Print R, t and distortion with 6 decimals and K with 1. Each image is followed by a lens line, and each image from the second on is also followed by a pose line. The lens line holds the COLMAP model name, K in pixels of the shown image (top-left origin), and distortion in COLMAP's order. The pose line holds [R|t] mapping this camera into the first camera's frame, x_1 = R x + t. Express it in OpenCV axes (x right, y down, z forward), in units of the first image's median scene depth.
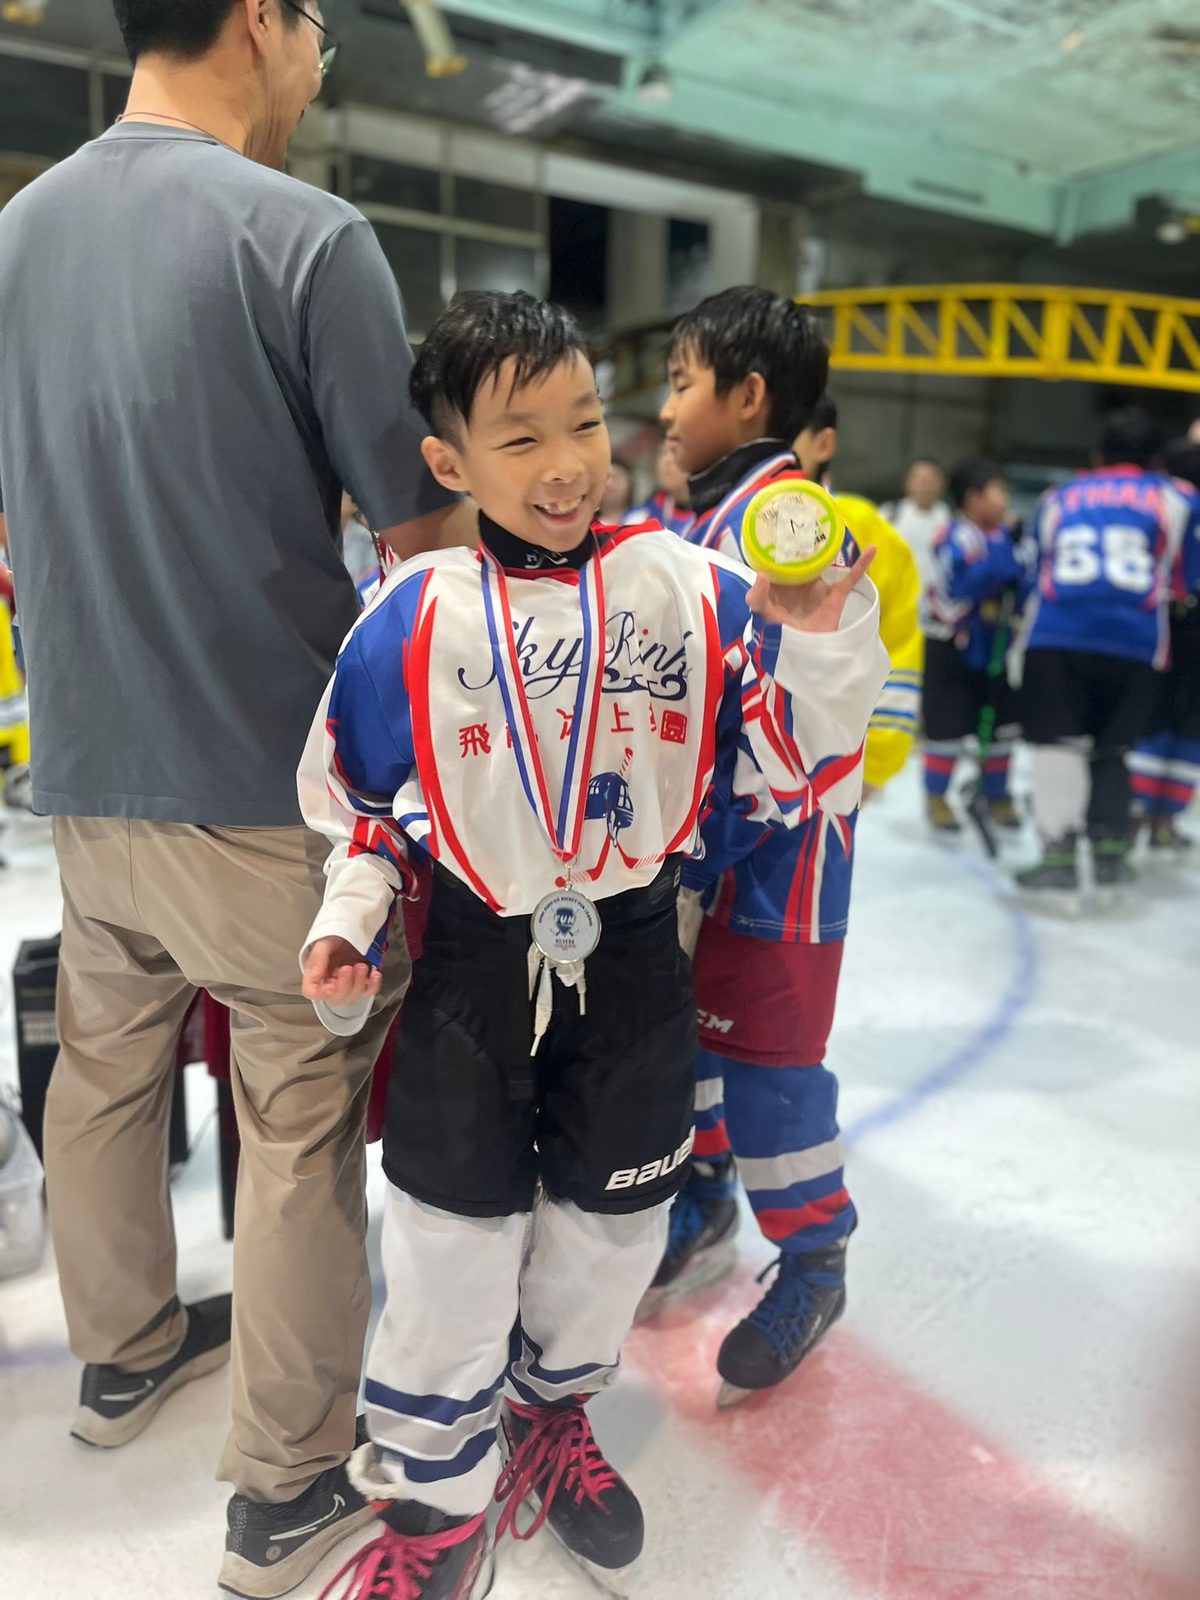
lens RADIAL K [[1195.3, 0, 597.2], [0, 1195.3, 804.1], [0, 0, 1]] dist [0.099471, -0.140103]
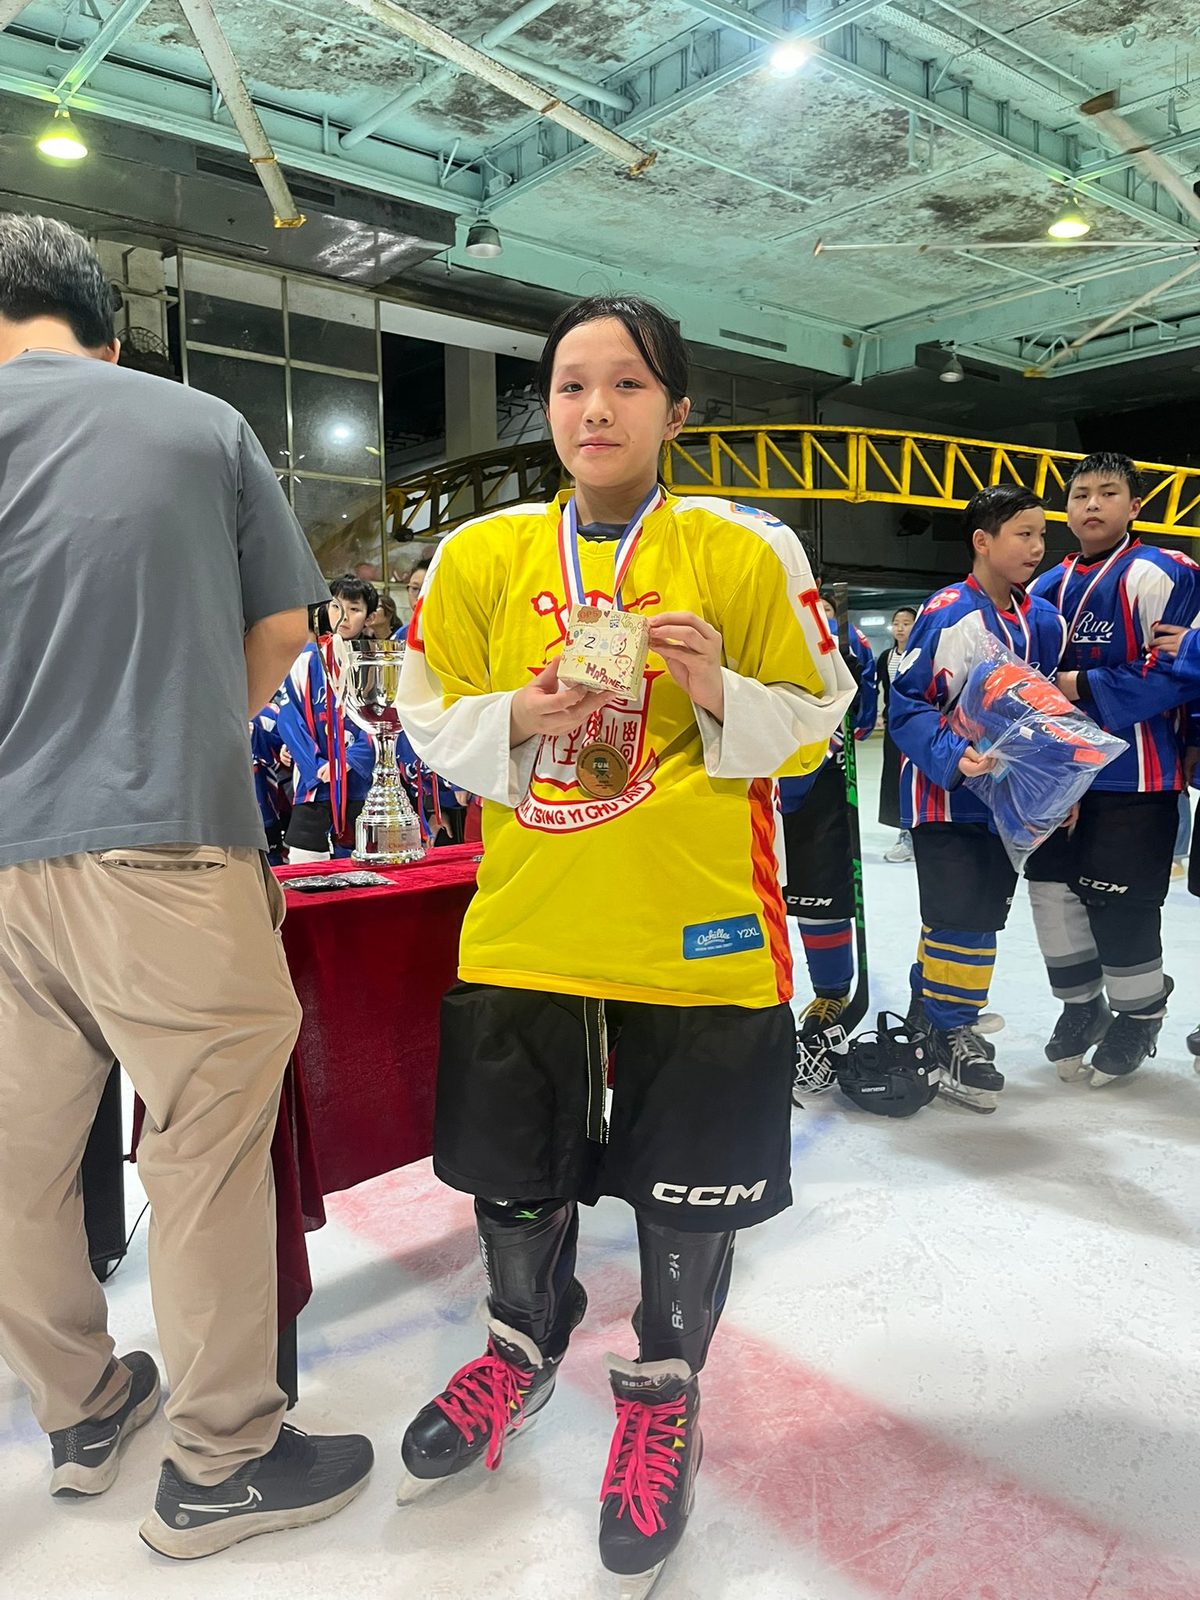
lens RADIAL K [[1195.7, 0, 599.1], [0, 1195.7, 784.4], [0, 0, 1]] dist [0.101376, -0.138371]
pose [[0.990654, -0.035190, 0.131781, -0.083090], [0.049303, 0.993206, -0.105407, 0.039225], [-0.127176, 0.110919, 0.985659, -0.167915]]
